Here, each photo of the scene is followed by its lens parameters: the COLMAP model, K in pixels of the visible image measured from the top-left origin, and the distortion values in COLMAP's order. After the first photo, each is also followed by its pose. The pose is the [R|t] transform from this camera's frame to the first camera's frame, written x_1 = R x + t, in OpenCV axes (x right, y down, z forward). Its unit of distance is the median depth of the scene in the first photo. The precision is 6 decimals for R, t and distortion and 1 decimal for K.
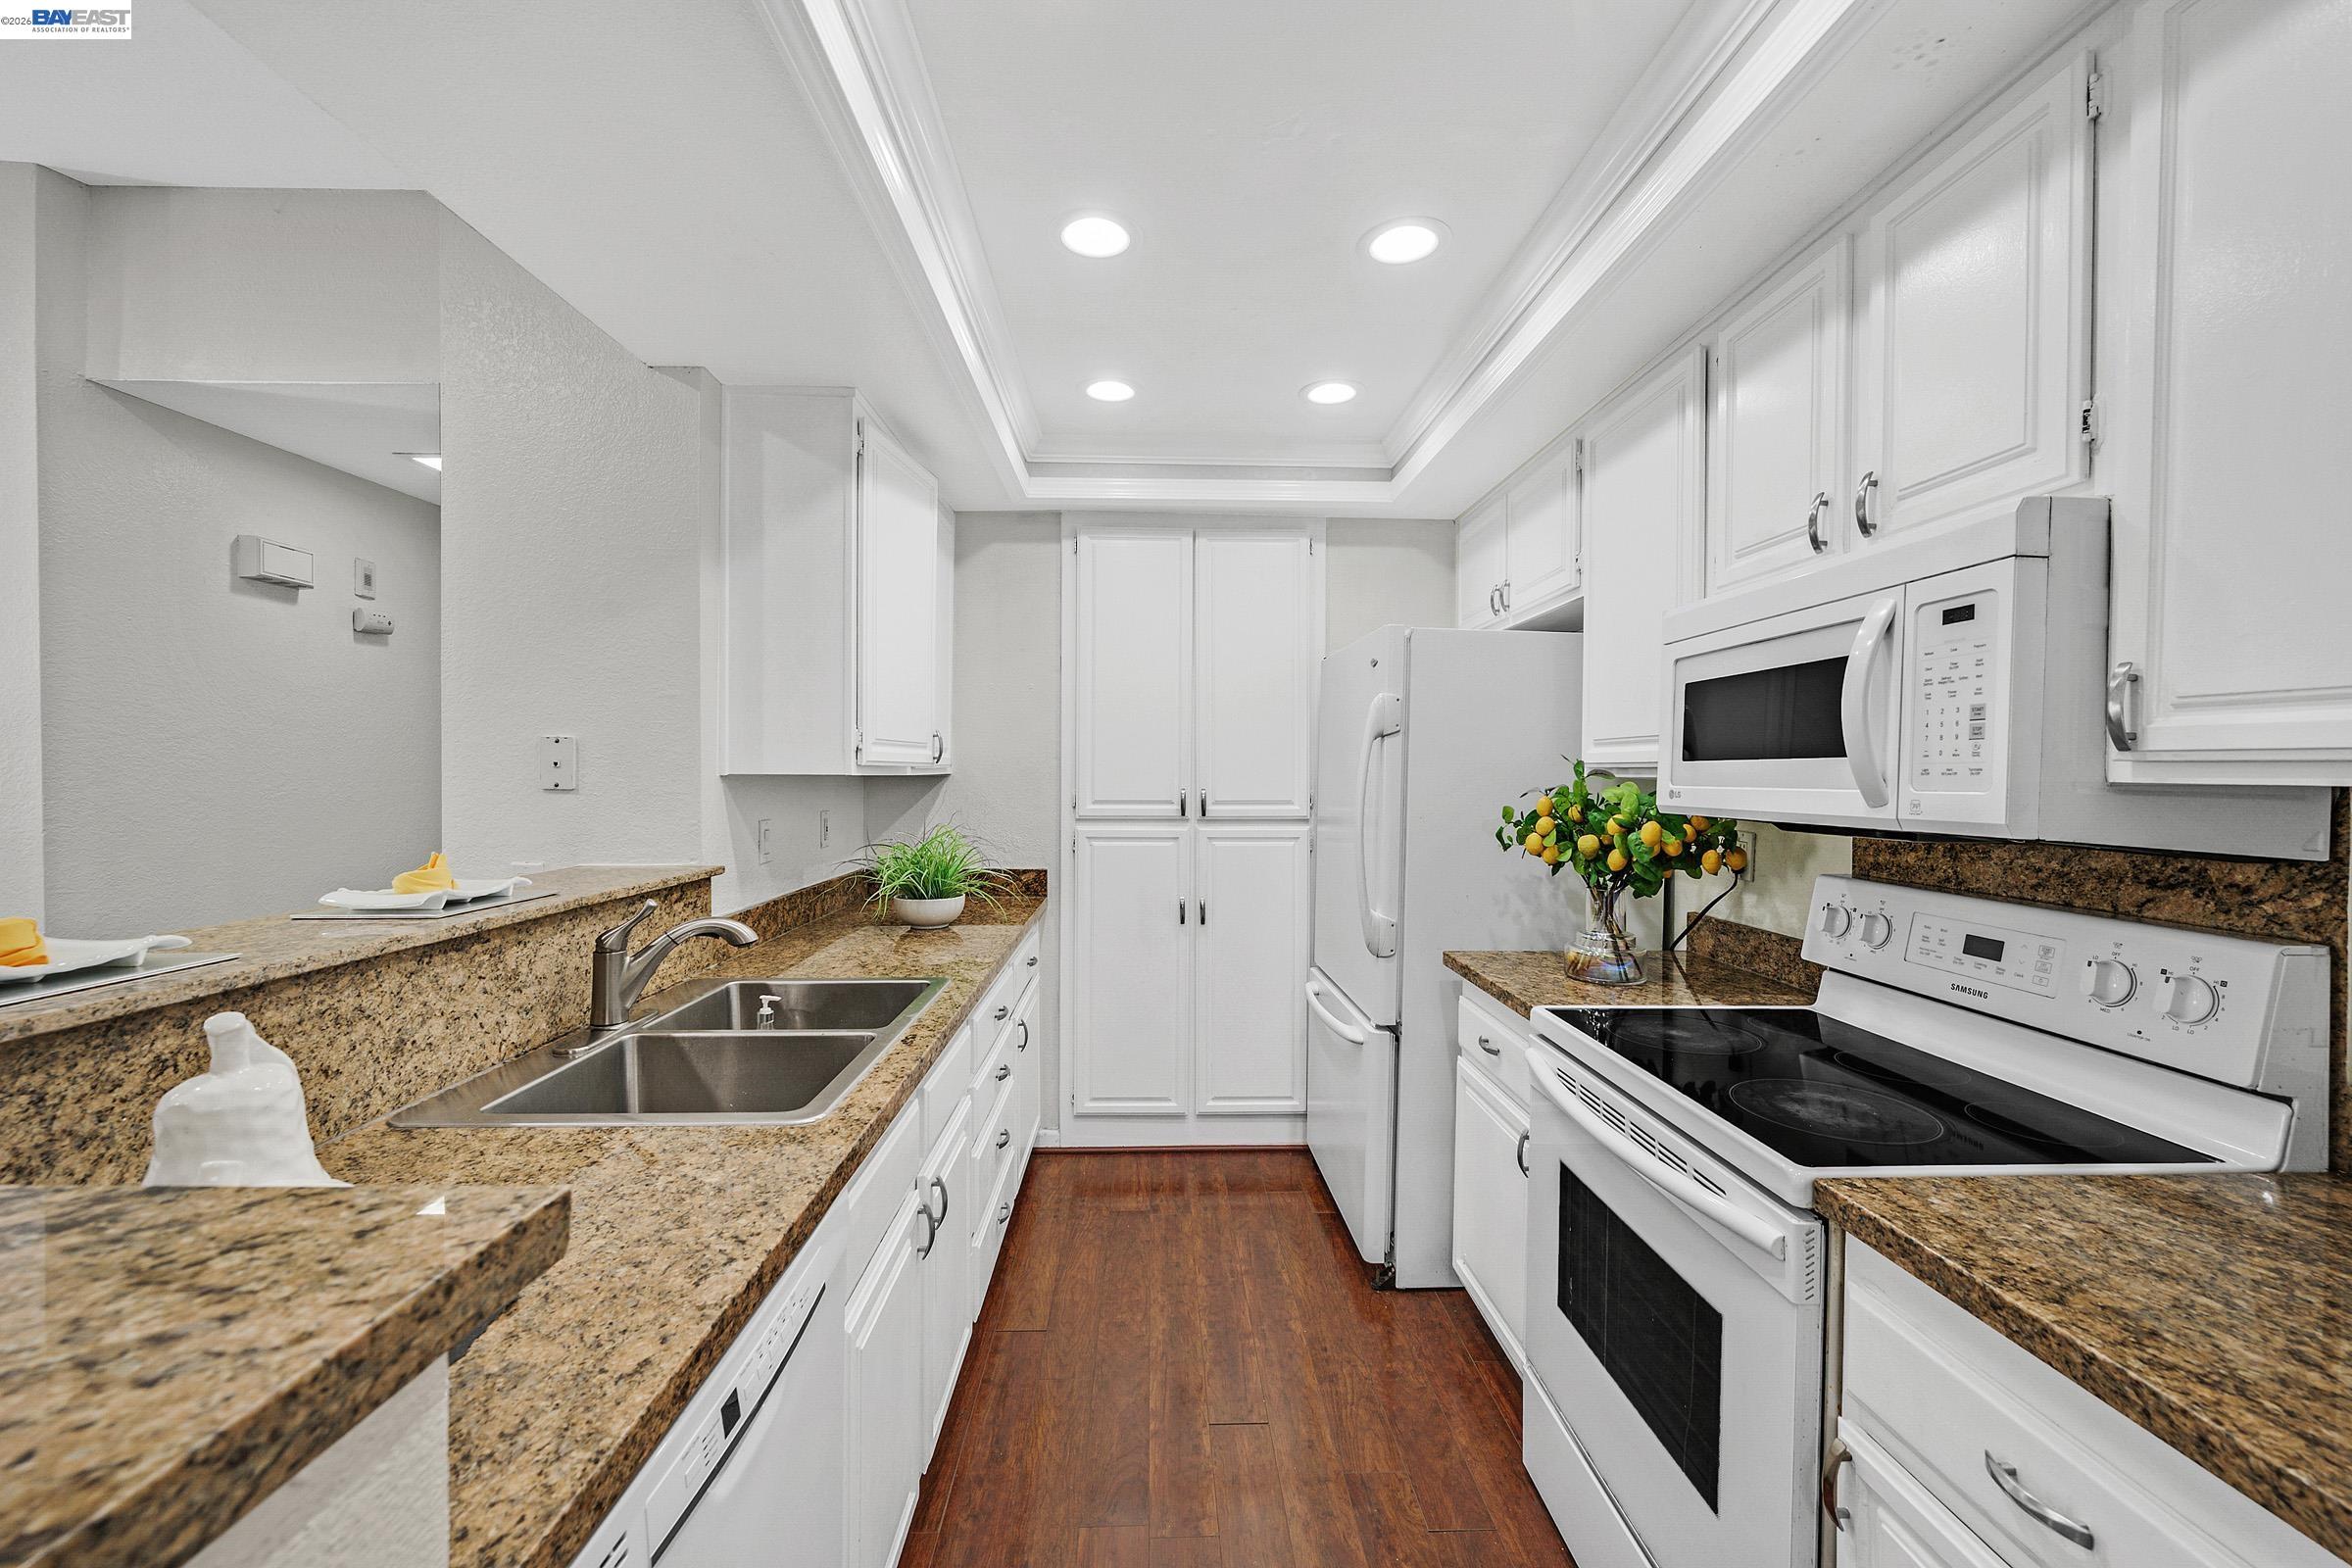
lens RADIAL K [[933.5, 0, 1181.0], [0, 933.5, 779.1], [0, 0, 1]] dist [-0.007945, 0.000460]
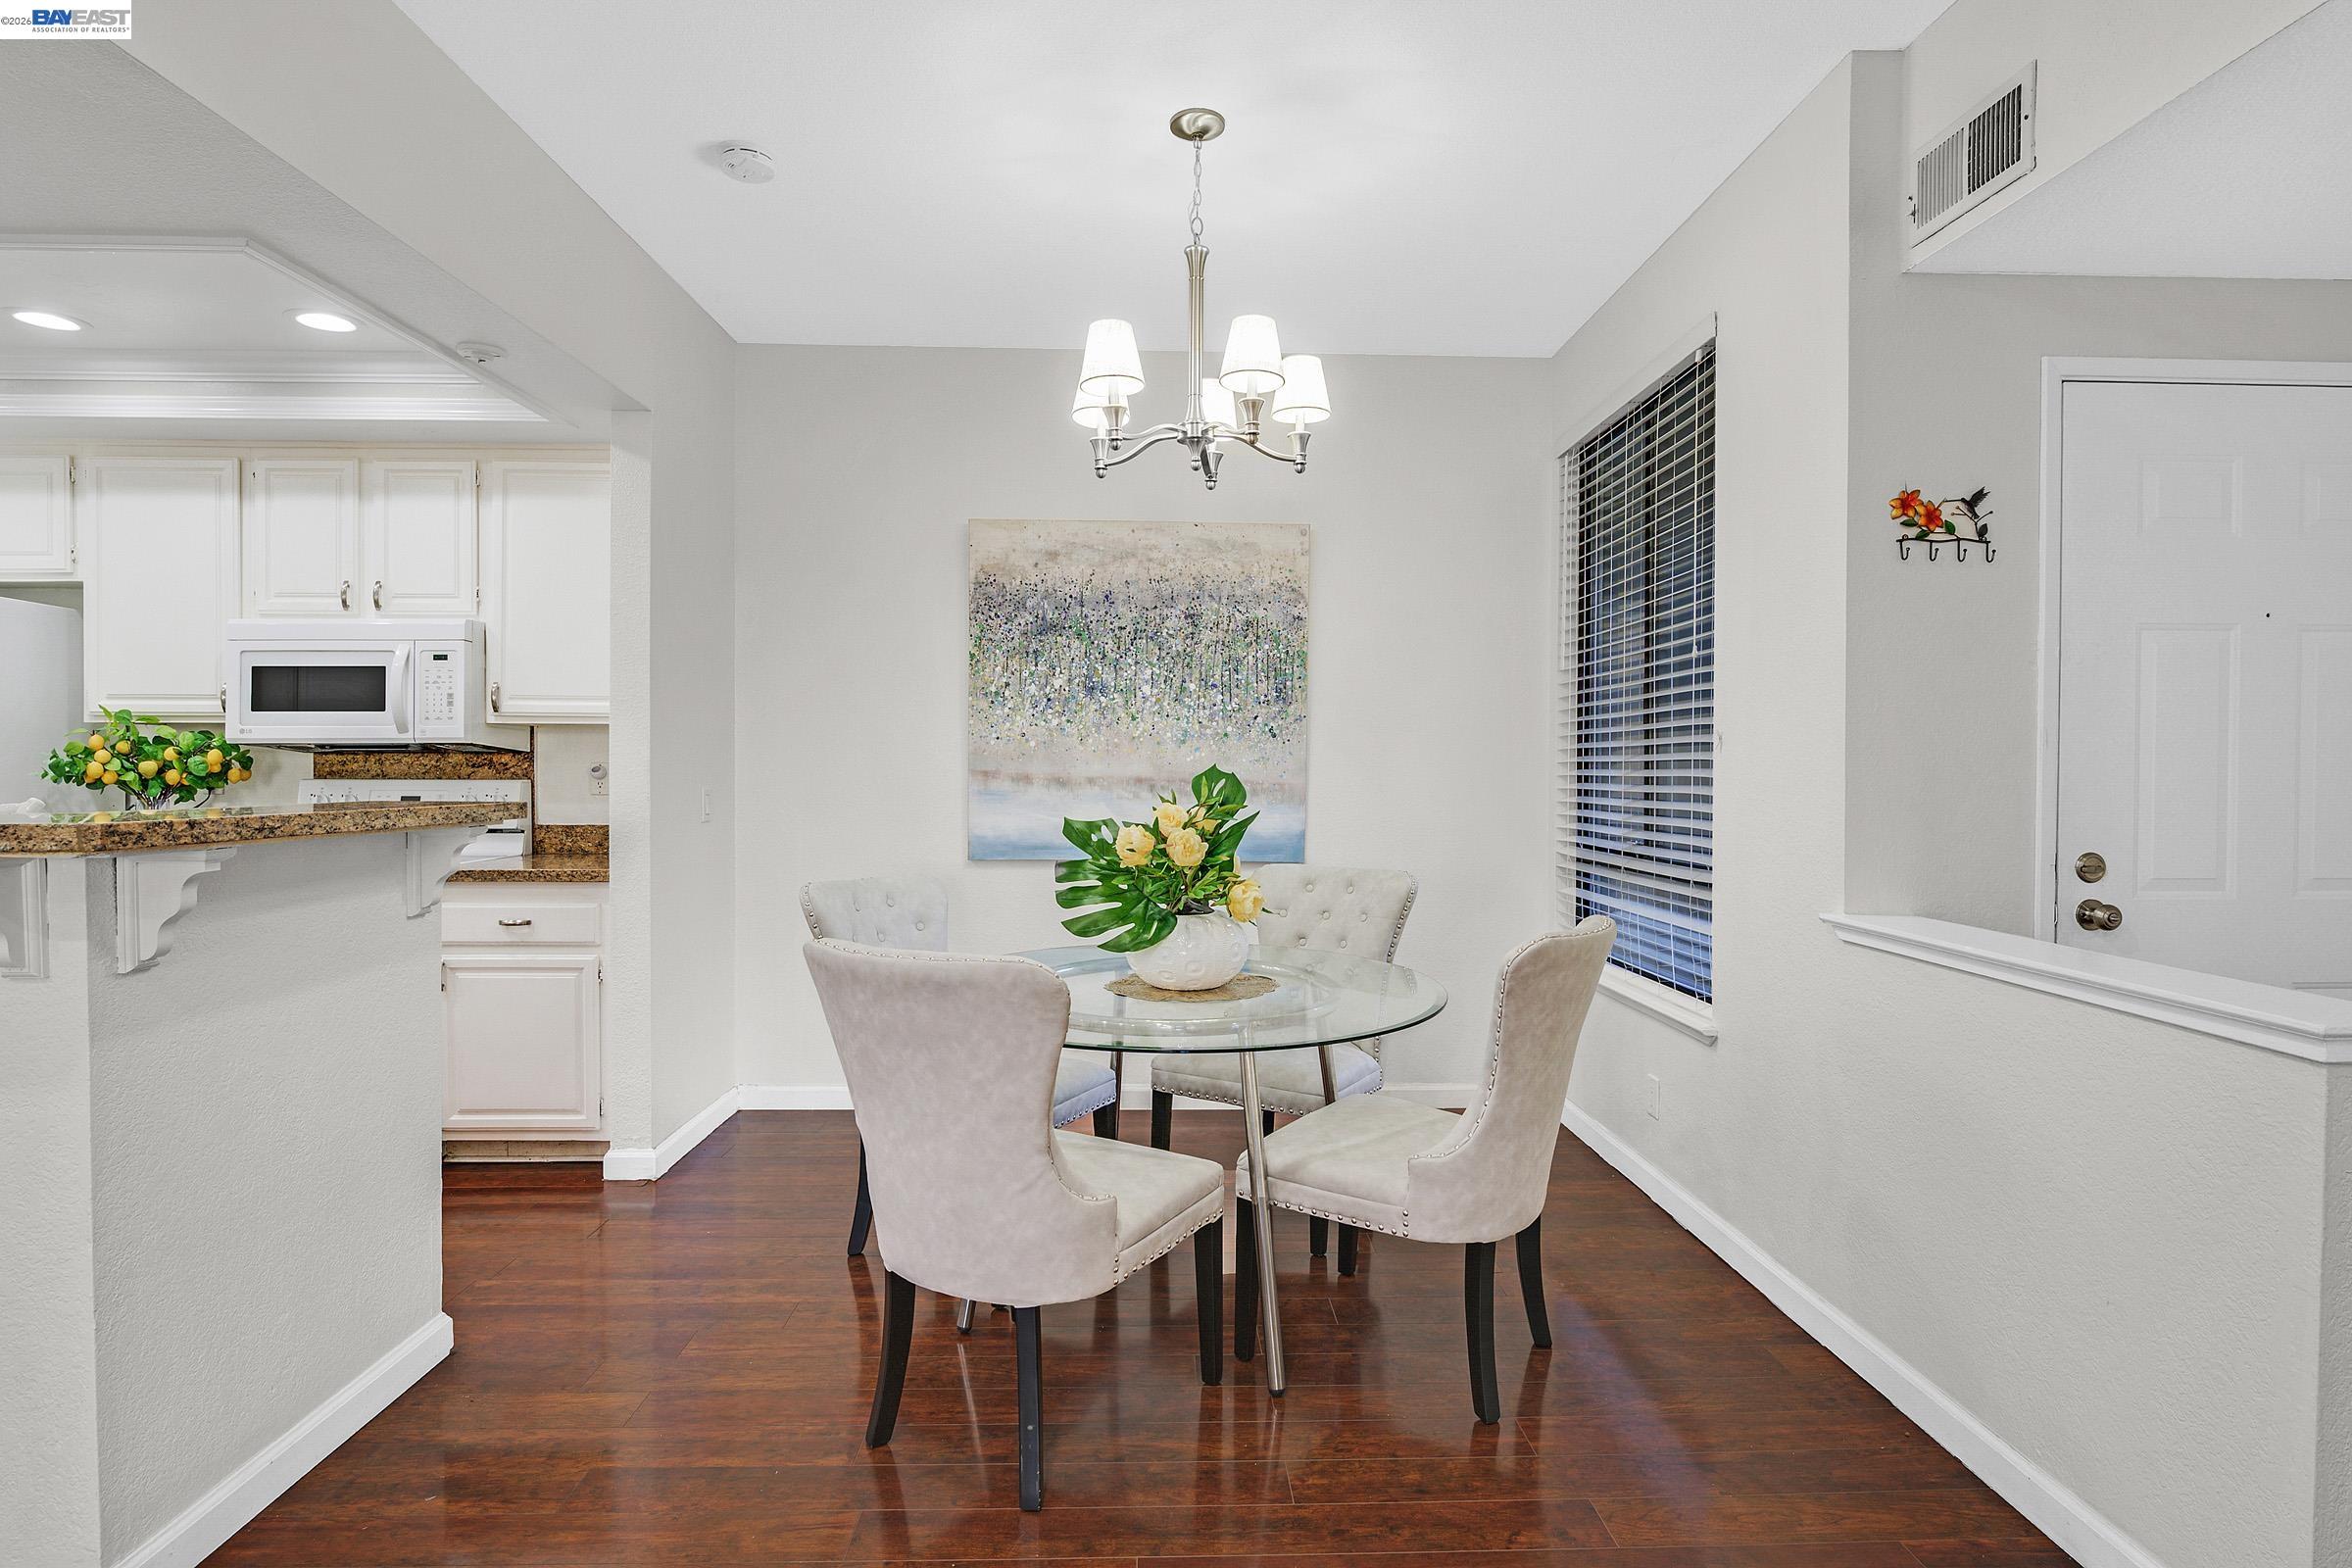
lens RADIAL K [[1166.6, 0, 1181.4], [0, 1166.6, 779.6], [0, 0, 1]] dist [-0.010380, 0.000758]
pose [[0.001712, -0.018812, 0.999822, -1.578492], [0.005682, 0.999807, 0.018802, 0.074987], [-0.999982, 0.005649, 0.001819, -0.702822]]
